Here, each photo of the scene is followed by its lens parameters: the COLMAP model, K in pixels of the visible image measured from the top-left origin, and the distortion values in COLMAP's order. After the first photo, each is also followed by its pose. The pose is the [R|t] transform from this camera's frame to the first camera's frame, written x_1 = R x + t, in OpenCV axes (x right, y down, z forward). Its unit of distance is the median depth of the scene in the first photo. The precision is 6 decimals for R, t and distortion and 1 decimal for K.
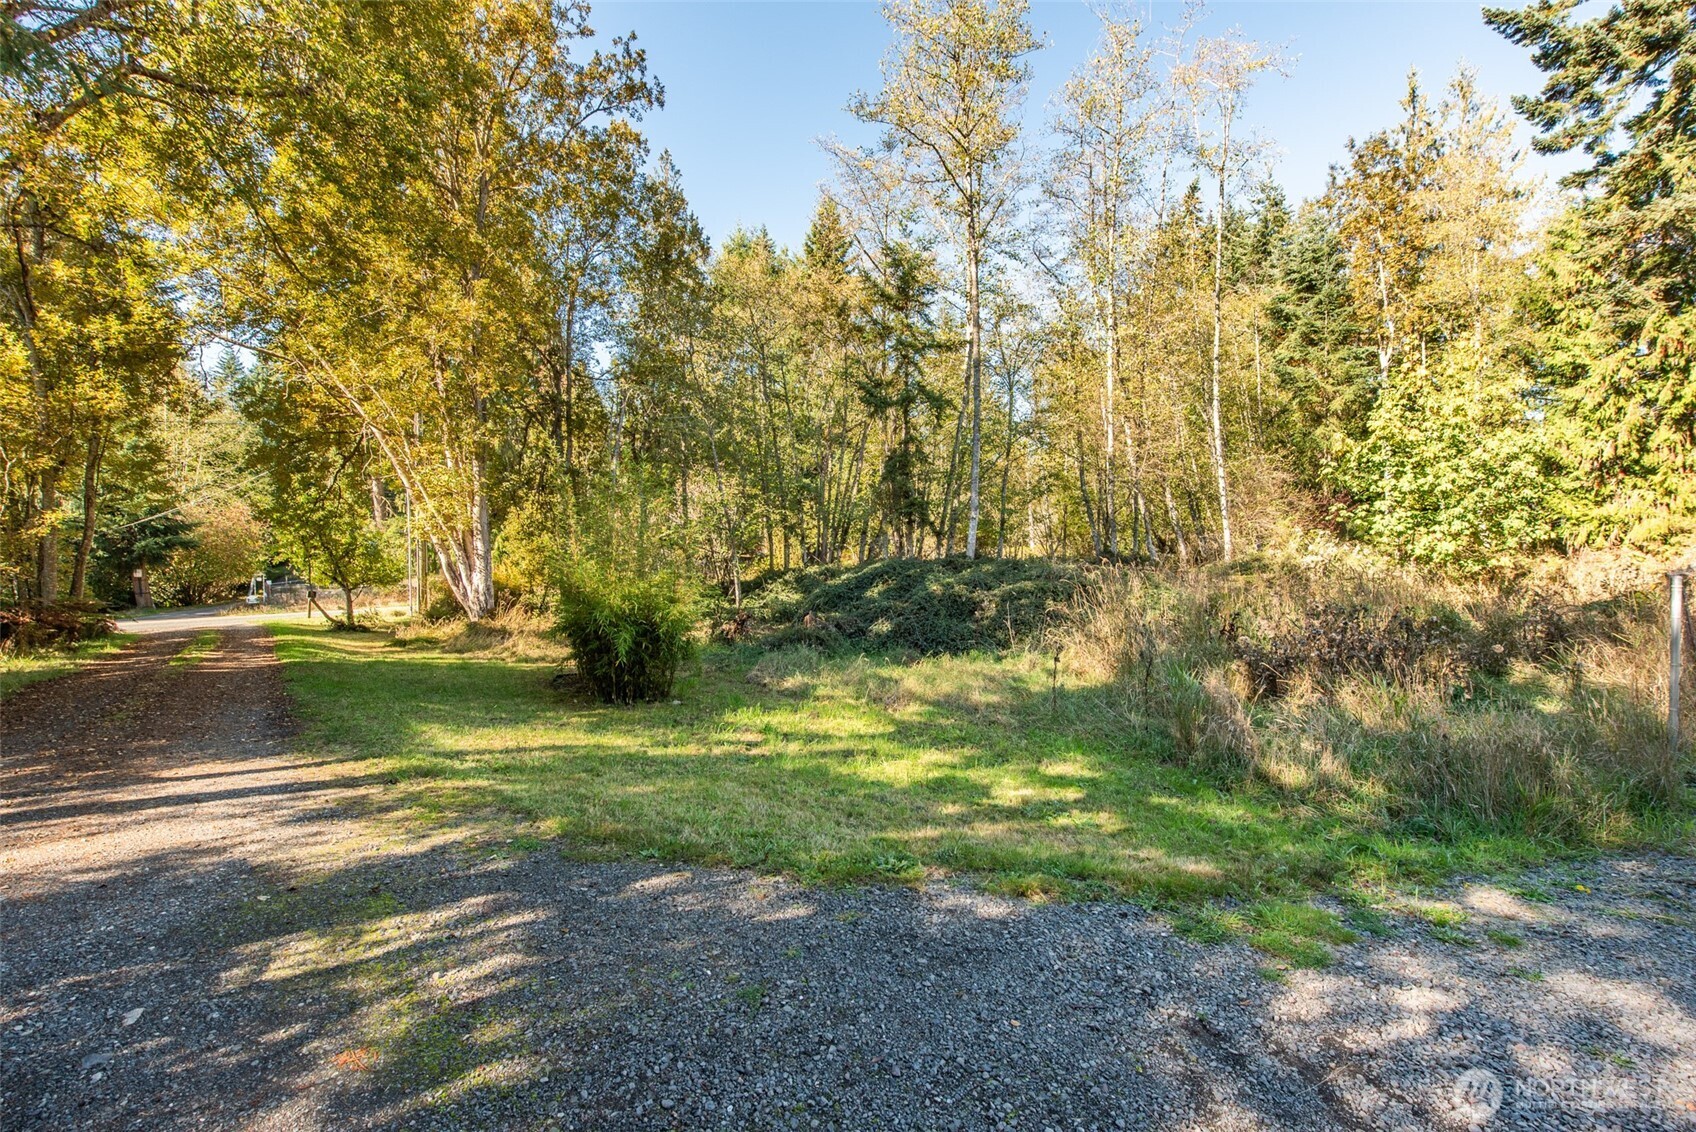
lens RADIAL K [[704.9, 0, 848.0], [0, 704.9, 566.0], [0, 0, 1]] dist [0.002482, -0.000254]
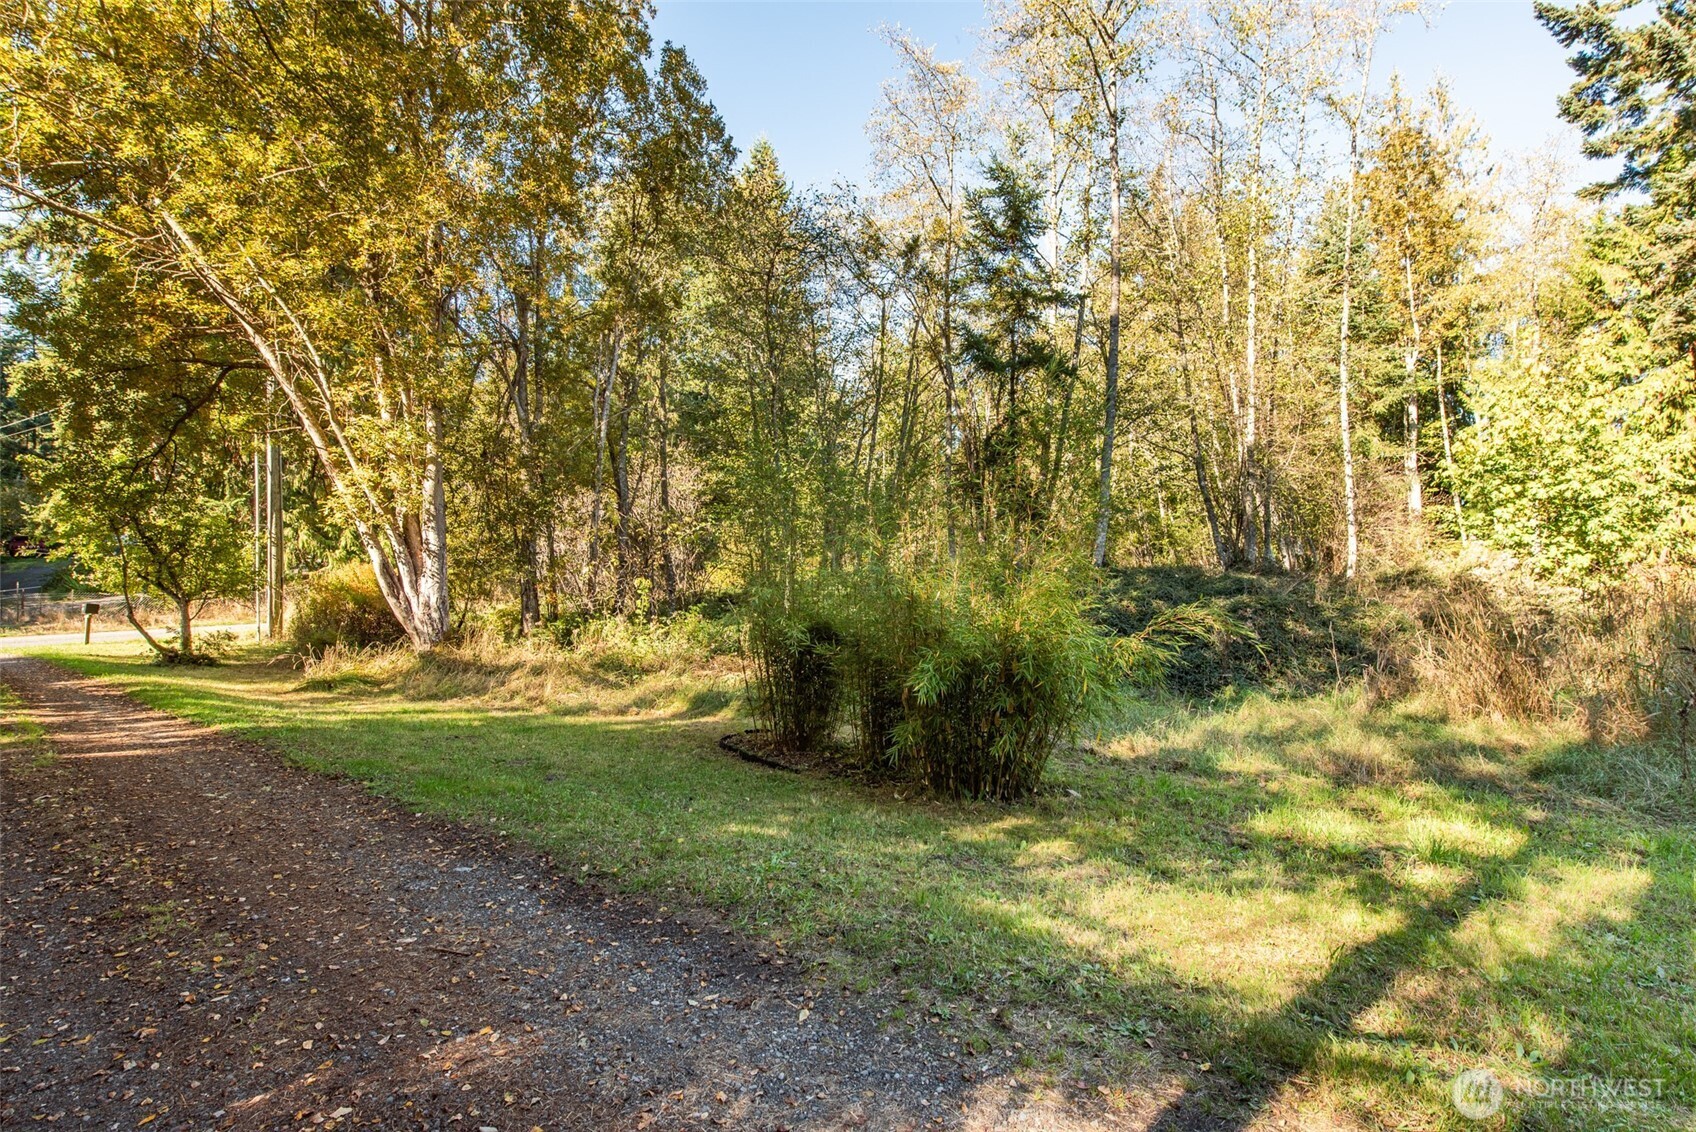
lens RADIAL K [[783.7, 0, 848.0], [0, 783.7, 566.0], [0, 0, 1]] dist [-0.001939, 0.000357]
pose [[0.982257, 0.013366, 0.187064, -0.237421], [-0.010599, 0.999819, -0.015783, 0.005193], [-0.187241, 0.013520, 0.982221, 0.163360]]
